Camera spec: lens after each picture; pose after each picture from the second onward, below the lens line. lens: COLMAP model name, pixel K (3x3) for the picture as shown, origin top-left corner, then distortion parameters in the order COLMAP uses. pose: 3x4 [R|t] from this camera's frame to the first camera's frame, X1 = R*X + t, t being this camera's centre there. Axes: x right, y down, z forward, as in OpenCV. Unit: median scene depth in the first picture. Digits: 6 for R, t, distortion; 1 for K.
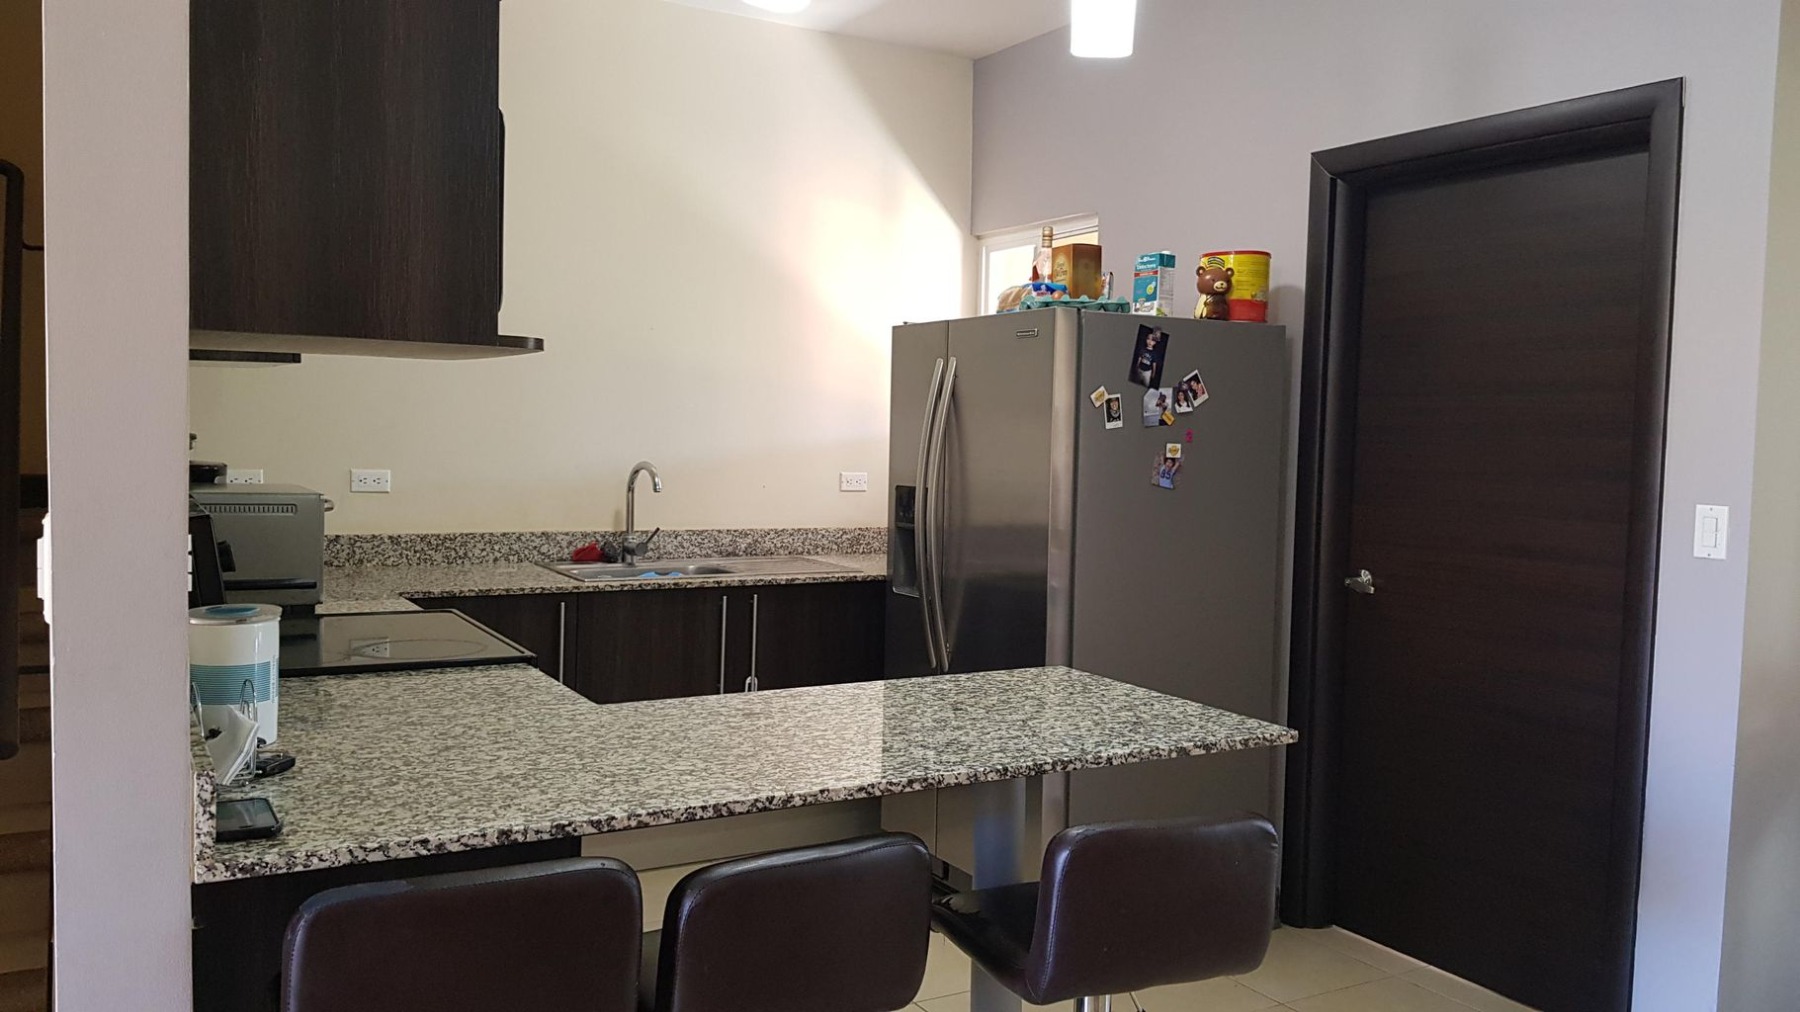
lens RADIAL K [[1391.2, 0, 909.5], [0, 1391.2, 497.6], [0, 0, 1]] dist [0.106268, -0.206231]
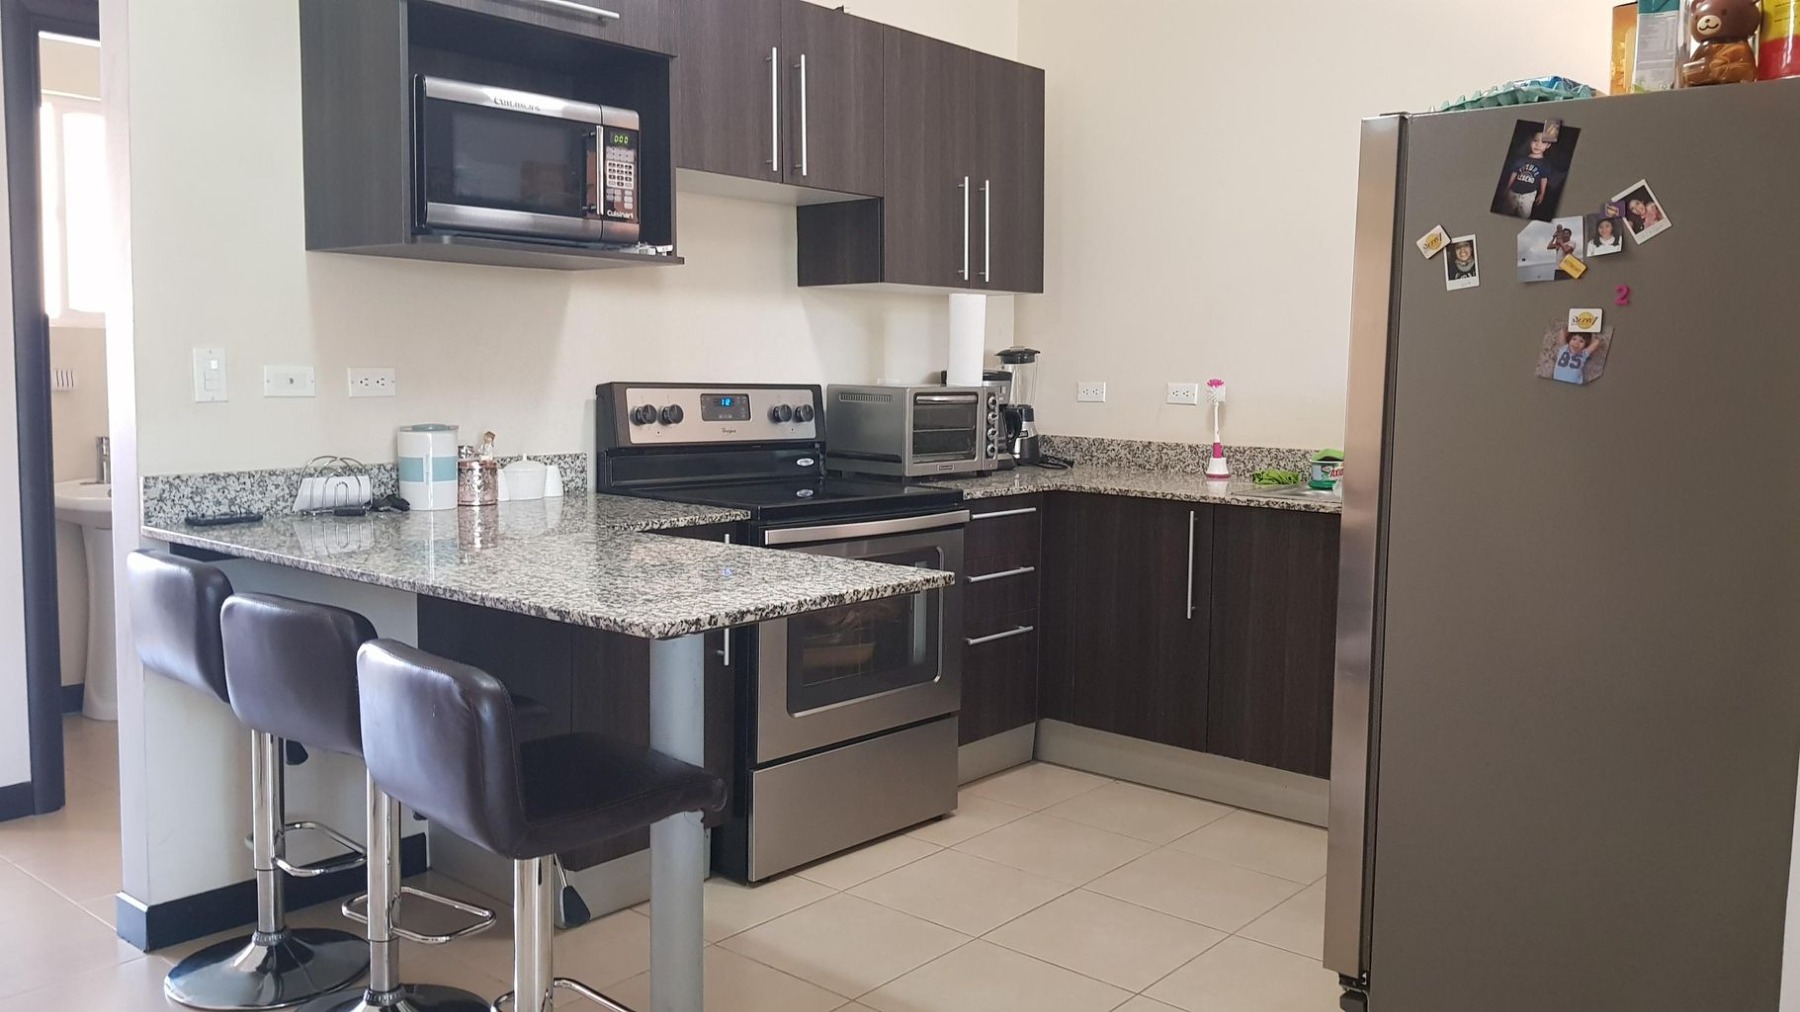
lens RADIAL K [[1395.8, 0, 933.1], [0, 1395.8, 507.4], [0, 0, 1]] dist [0.100132, -0.190410]
pose [[0.362450, 0.075154, -0.928968, 0.659984], [-0.052578, 0.996805, 0.060128, 0.024762], [0.930519, 0.027050, 0.365244, 0.517319]]
